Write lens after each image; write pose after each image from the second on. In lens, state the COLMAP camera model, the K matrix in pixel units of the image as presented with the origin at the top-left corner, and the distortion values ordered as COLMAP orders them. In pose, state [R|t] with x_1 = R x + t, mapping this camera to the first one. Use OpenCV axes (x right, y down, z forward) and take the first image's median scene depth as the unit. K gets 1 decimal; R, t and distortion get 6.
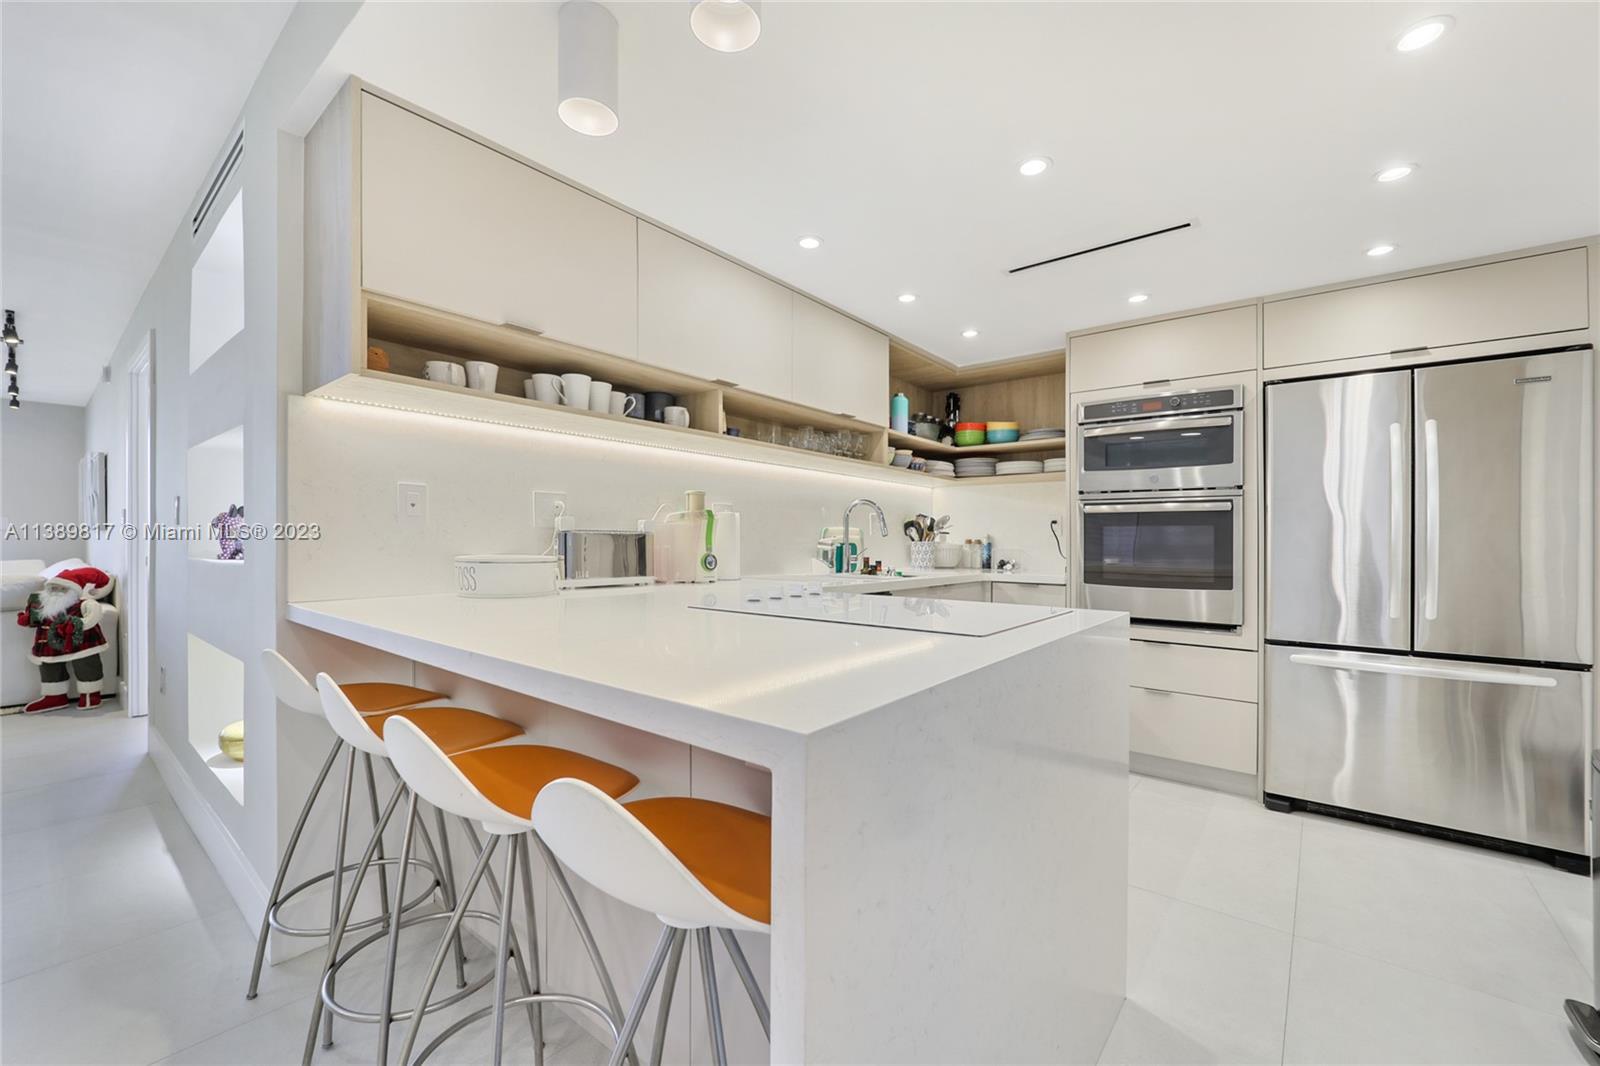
lens RADIAL K [[656.3, 0, 793.7], [0, 656.3, 539.0], [0, 0, 1]] dist [-0.004306, -0.000012]
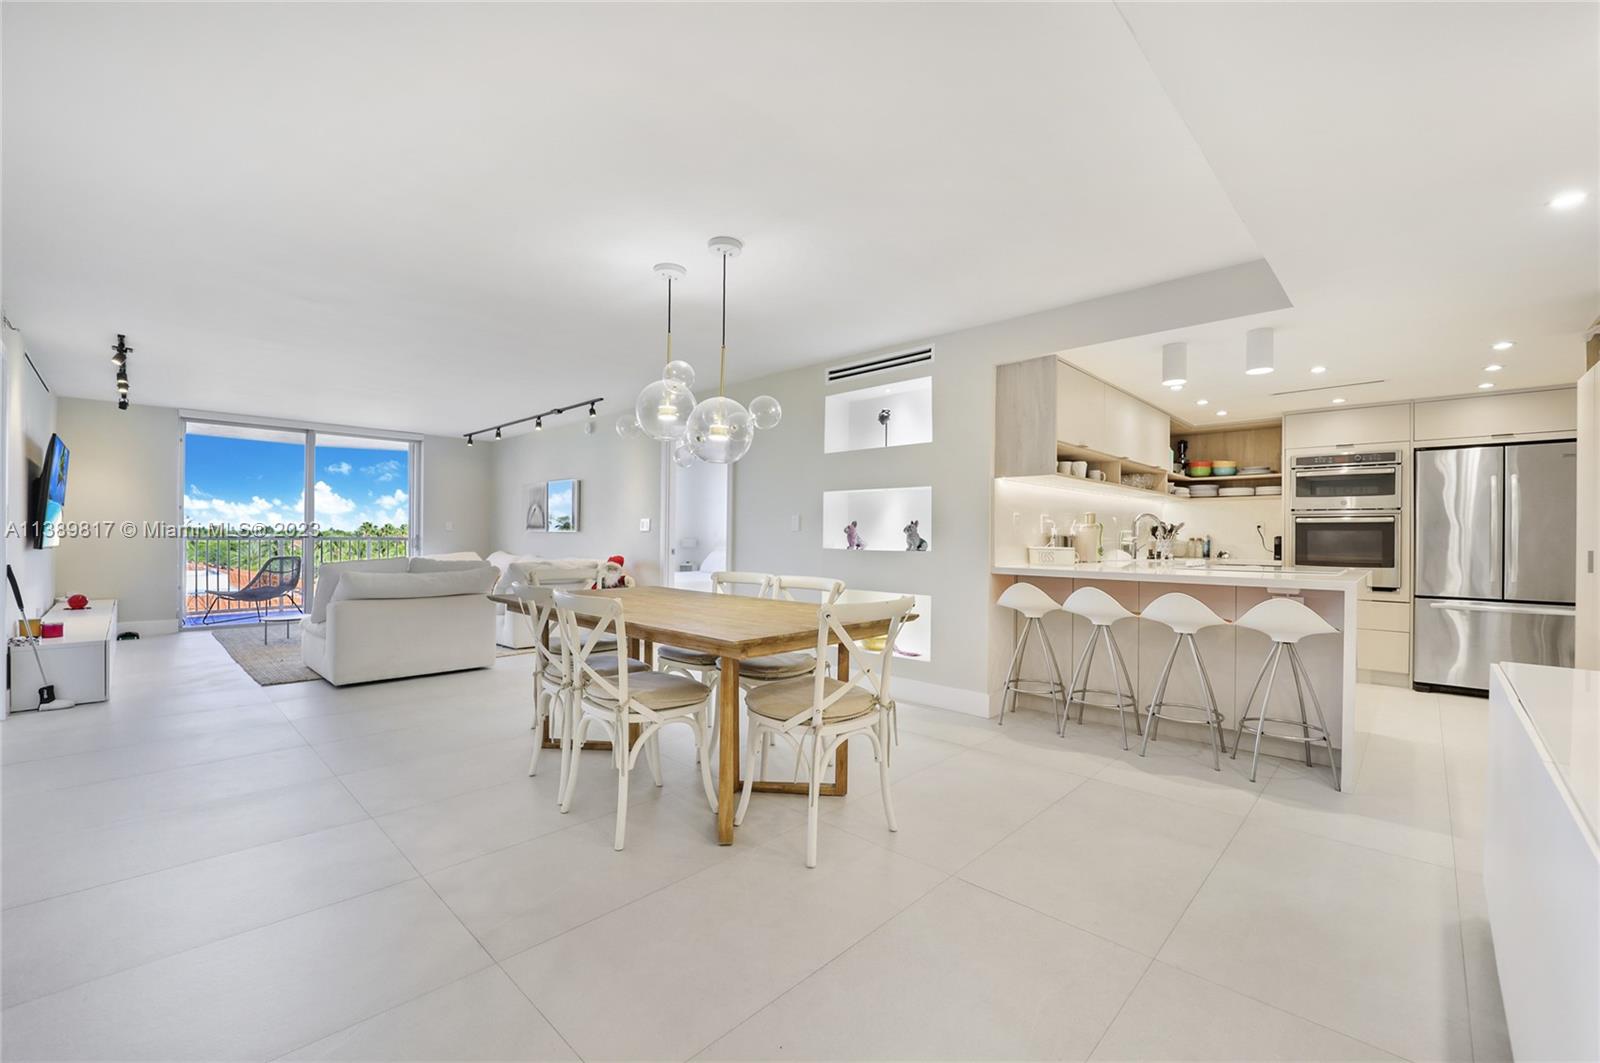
lens RADIAL K [[656.3, 0, 817.0], [0, 656.3, 541.3], [0, 0, 1]] dist [-0.004306, -0.000012]
pose [[0.998669, -0.000025, -0.051570, -0.653554], [0.000476, 0.999962, 0.008749, -0.006861], [0.051568, -0.008762, 0.998631, -0.689083]]
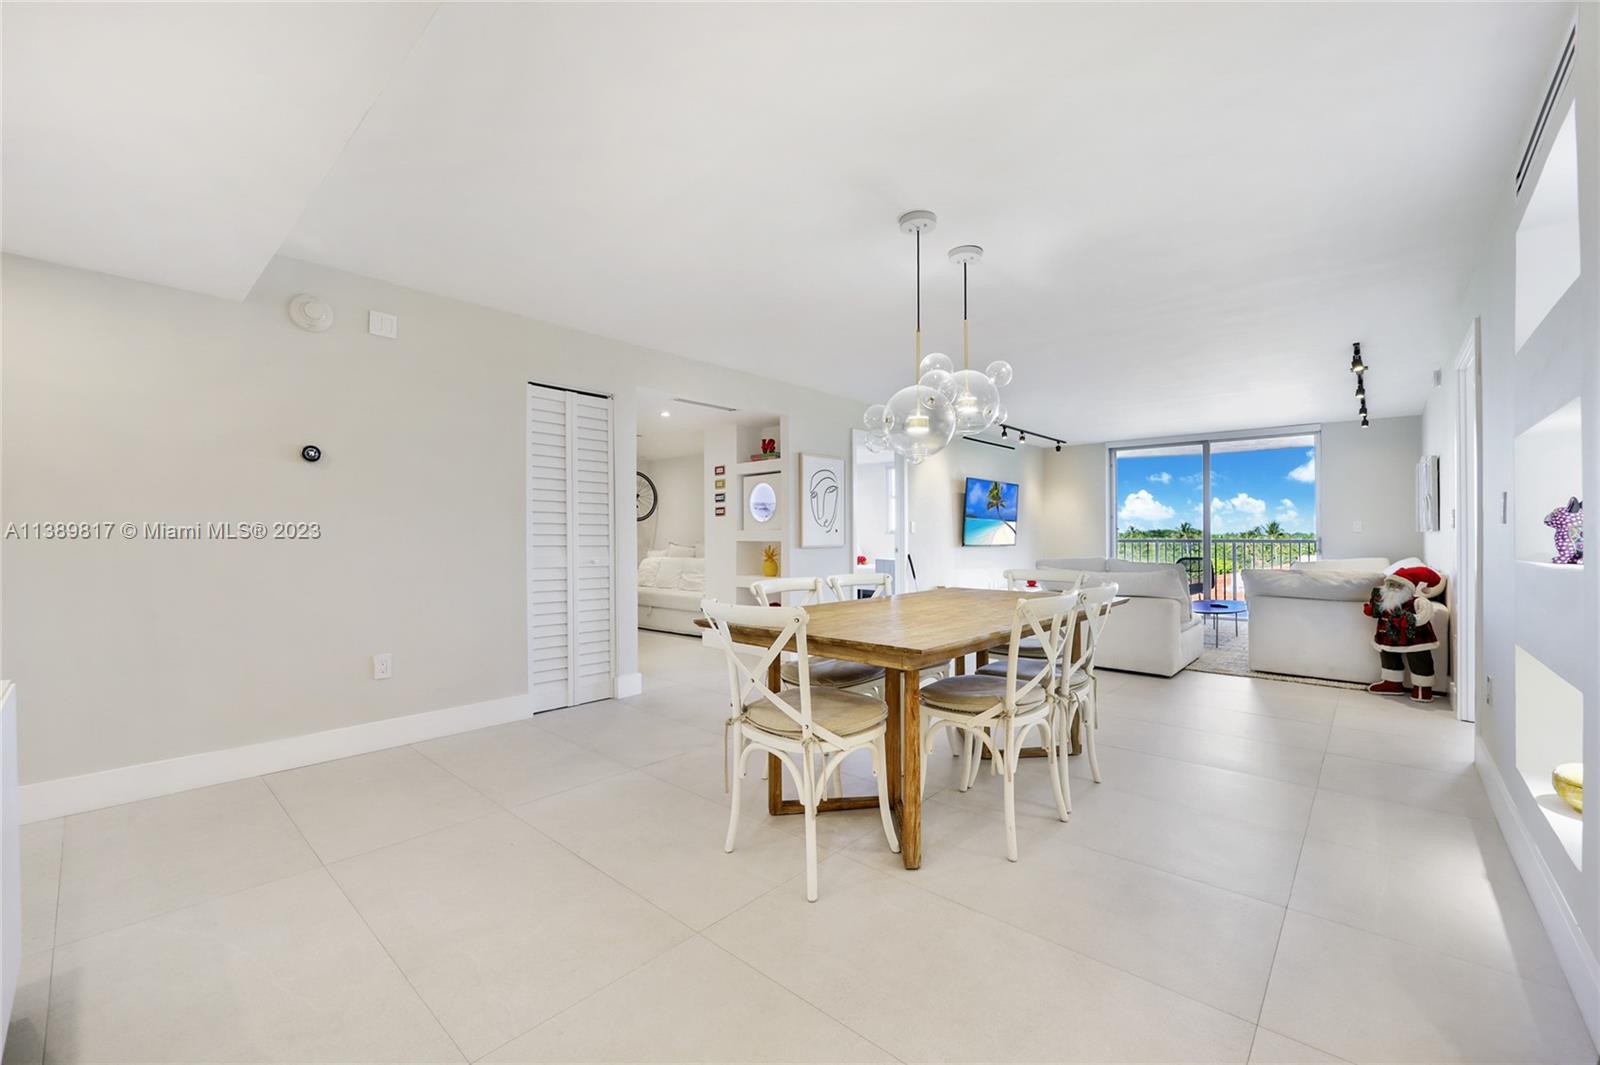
lens RADIAL K [[656.3, 0, 810.2], [0, 656.3, 544.4], [0, 0, 1]] dist [-0.004306, -0.000012]
pose [[-0.017244, 0.004170, -0.999843, -0.019674], [0.004877, 0.999980, 0.004087, -0.001728], [0.999839, -0.004805, -0.017264, 0.054209]]
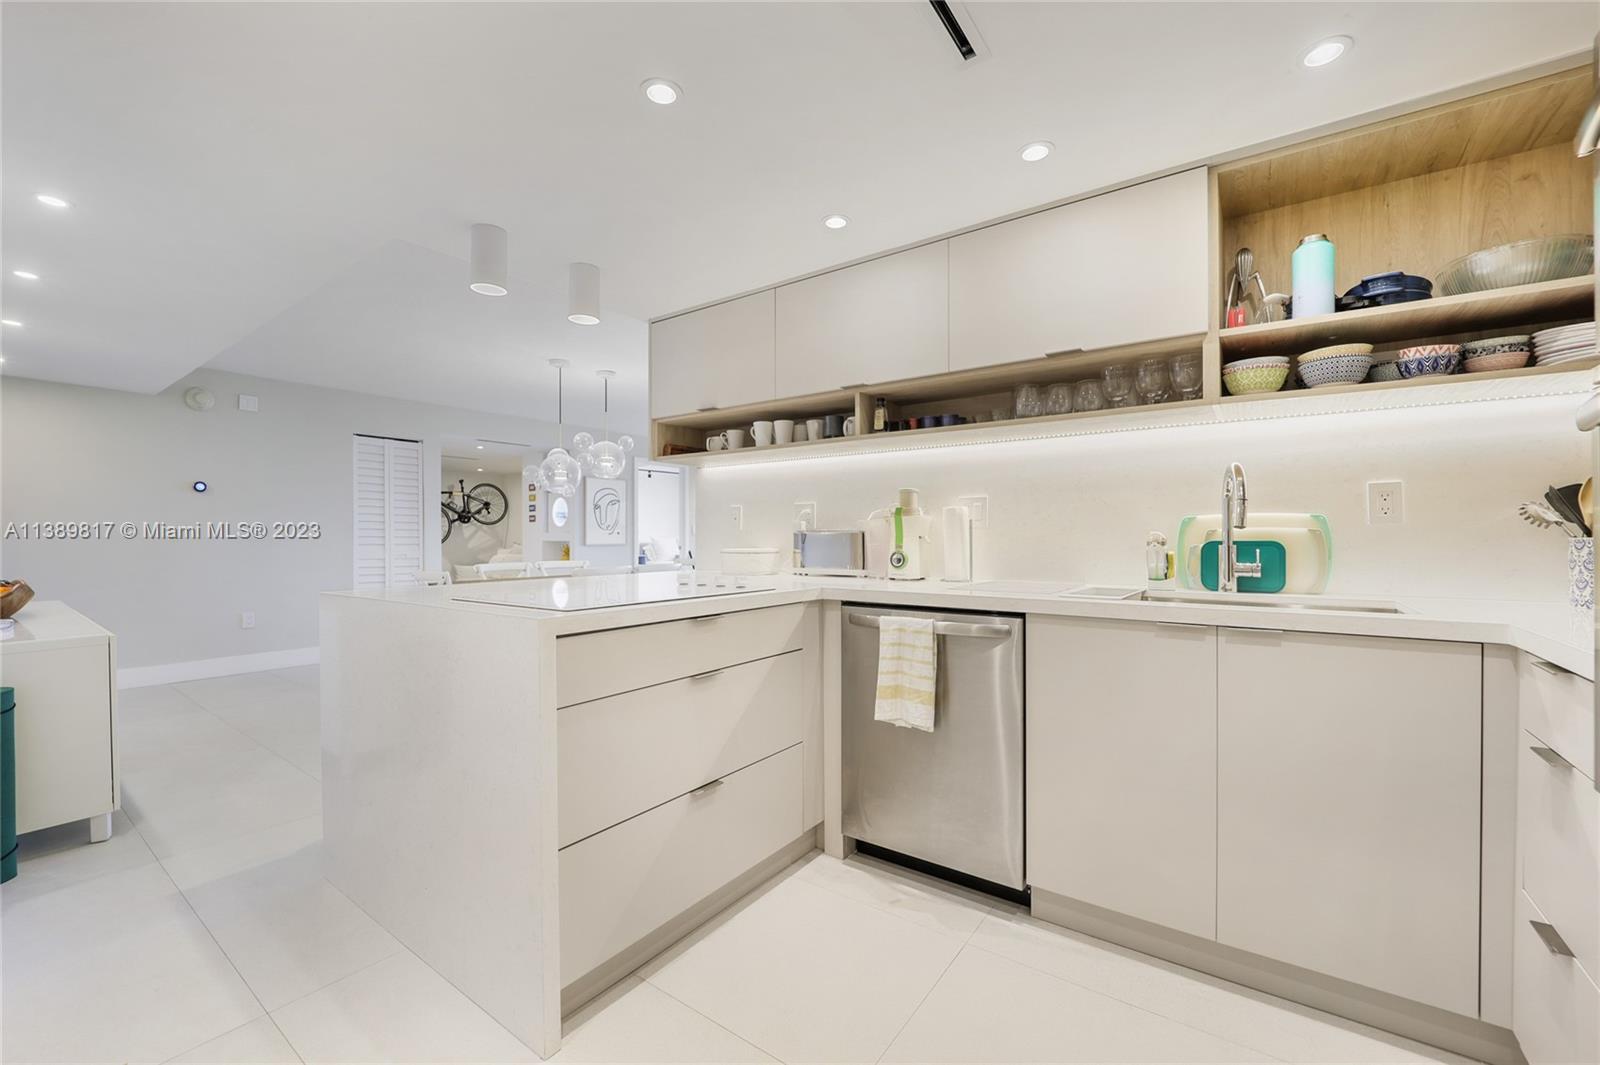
lens RADIAL K [[656.3, 0, 797.3], [0, 656.3, 538.9], [0, 0, 1]] dist [-0.004306, -0.000012]
pose [[0.068981, -0.004784, -0.997607, 0.651789], [0.007130, 0.999965, -0.004302, 0.004879], [0.997593, -0.006816, 0.069012, 0.592463]]
